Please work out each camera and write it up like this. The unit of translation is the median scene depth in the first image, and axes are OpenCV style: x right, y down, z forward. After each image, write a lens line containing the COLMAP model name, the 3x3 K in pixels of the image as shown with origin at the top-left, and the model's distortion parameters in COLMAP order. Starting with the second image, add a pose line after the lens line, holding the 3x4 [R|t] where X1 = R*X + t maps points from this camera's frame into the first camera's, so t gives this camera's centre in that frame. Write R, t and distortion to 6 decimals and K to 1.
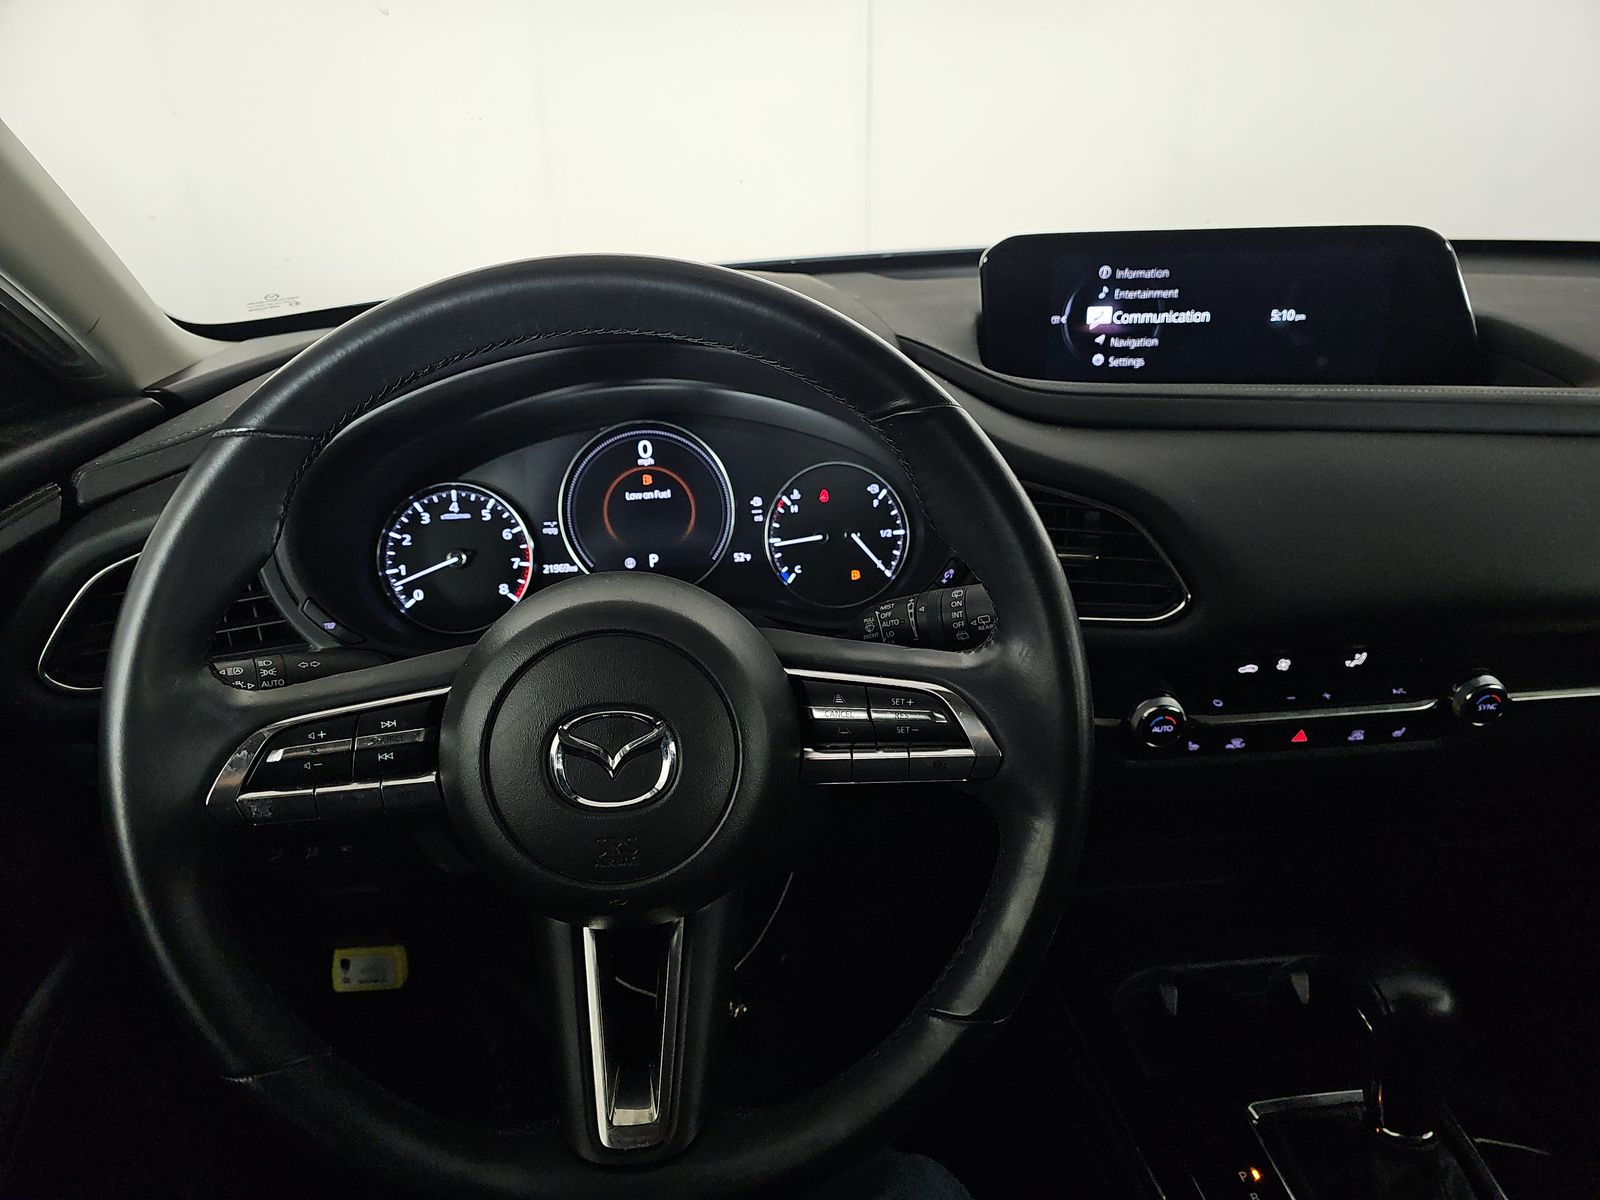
lens RADIAL K [[1048.4, 0, 800.0], [0, 1048.4, 600.0], [0, 0, 1]] dist [0.007051, -0.043144]
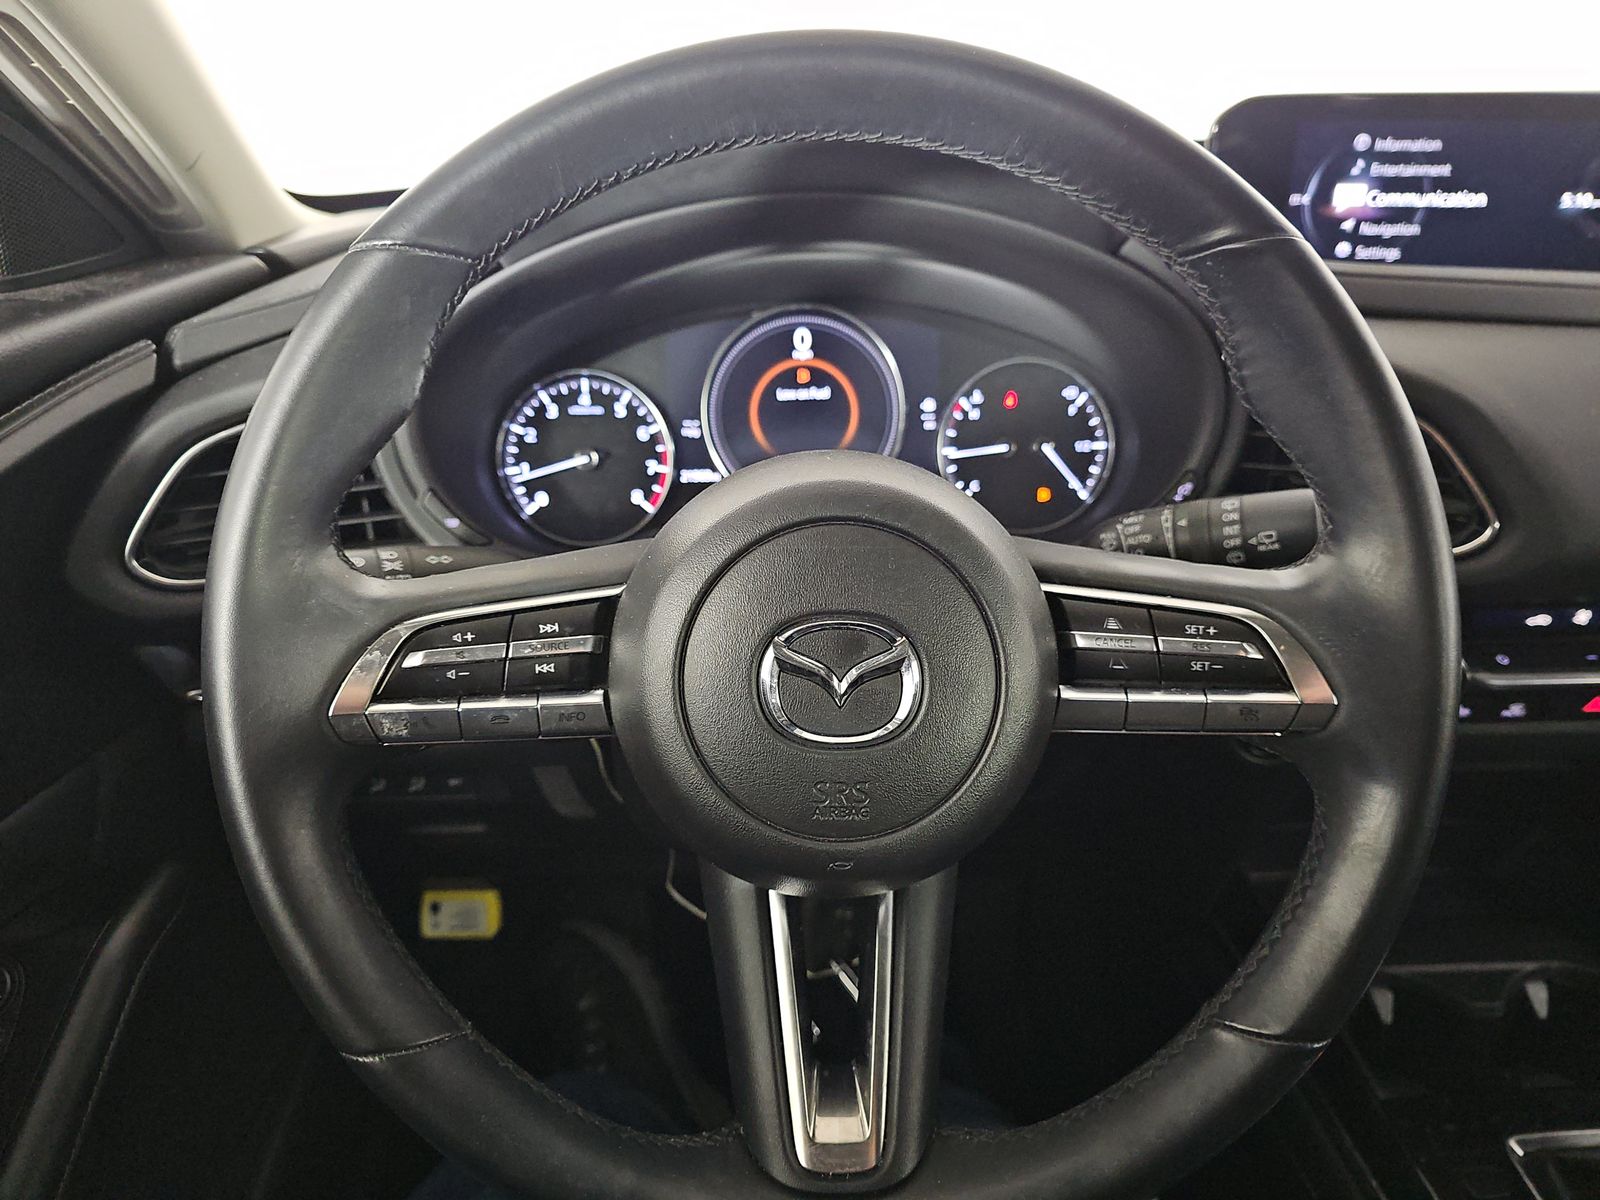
lens RADIAL K [[1076.8, 0, 794.8], [0, 1076.8, 595.8], [0, 0, 1]] dist [0.002210, -0.054374]
pose [[0.996958, 0.041003, -0.066284, -0.098535], [-0.038399, 0.998458, 0.040091, 0.034721], [0.067825, -0.037424, 0.996995, 0.125738]]
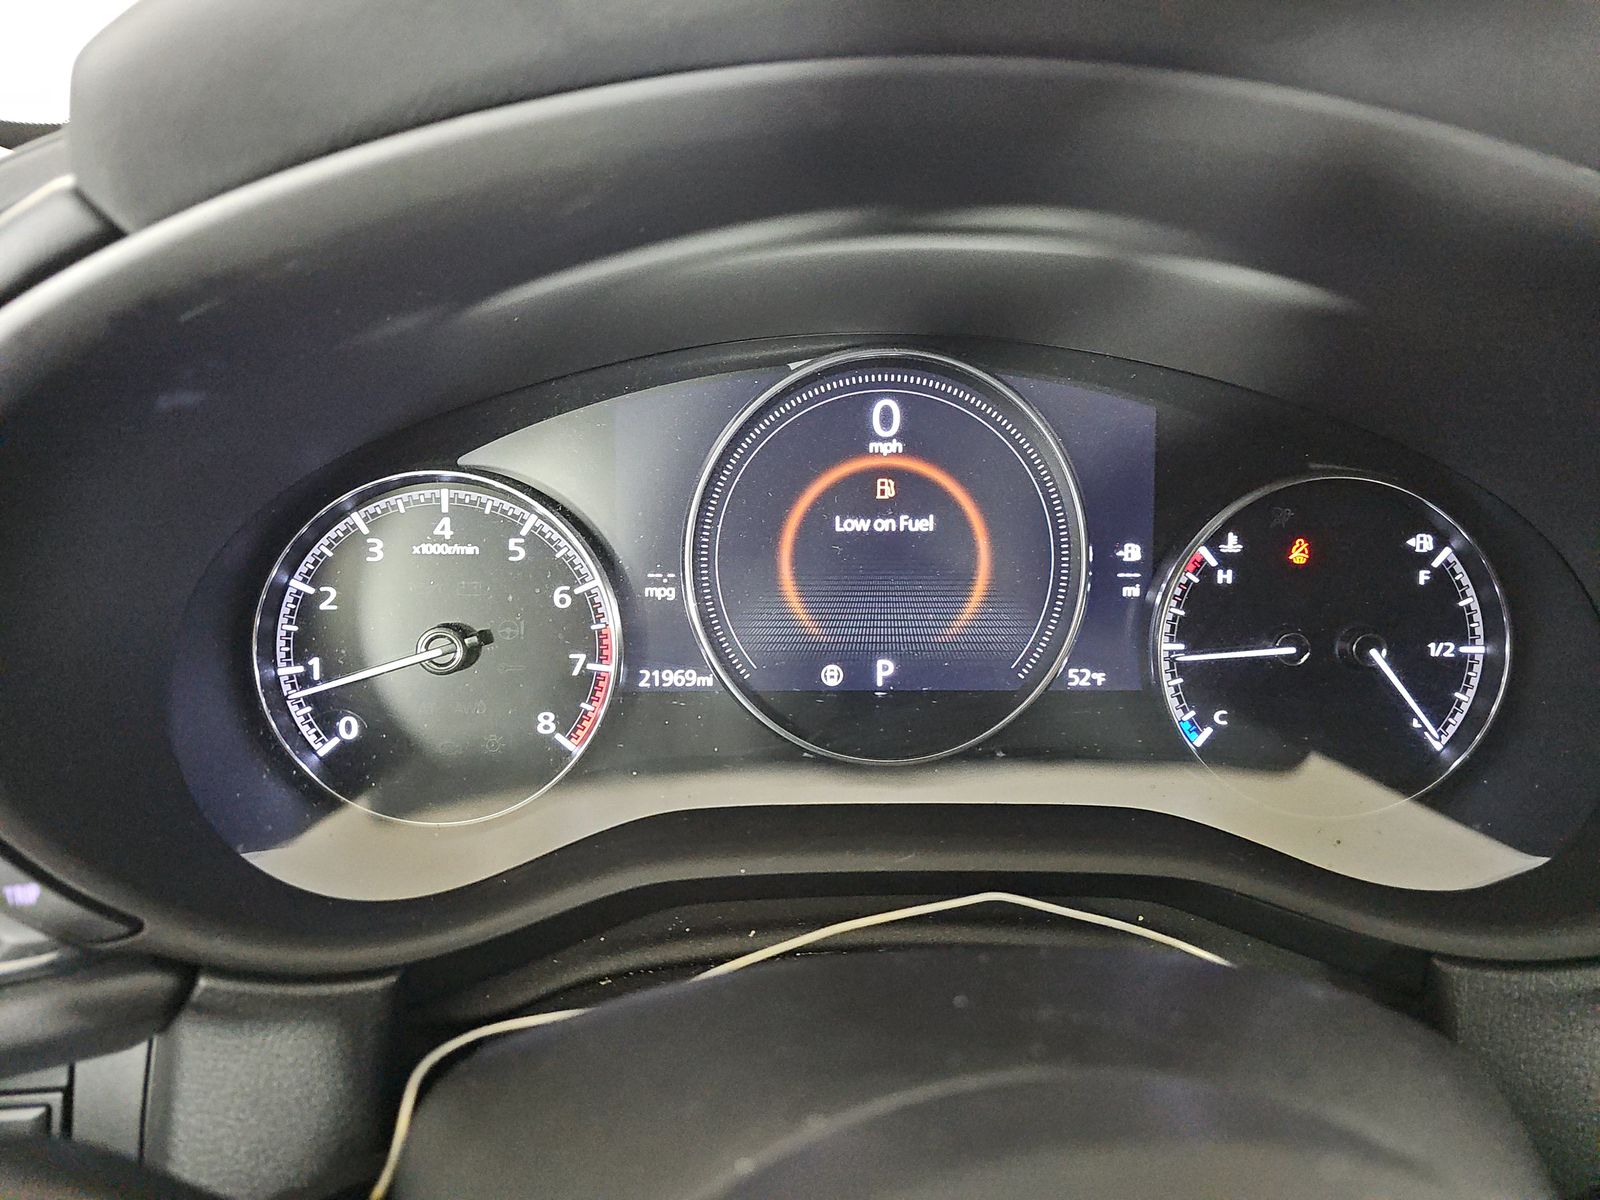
lens RADIAL K [[1109.8, 0, 800.0], [0, 1109.8, 600.0], [0, 0, 1]] dist [-0.002019, -0.004225]
pose [[0.996928, 0.065290, -0.043266, -0.179146], [-0.064971, 0.997849, 0.008724, -0.079507], [0.043742, -0.005886, 0.999025, 0.607750]]
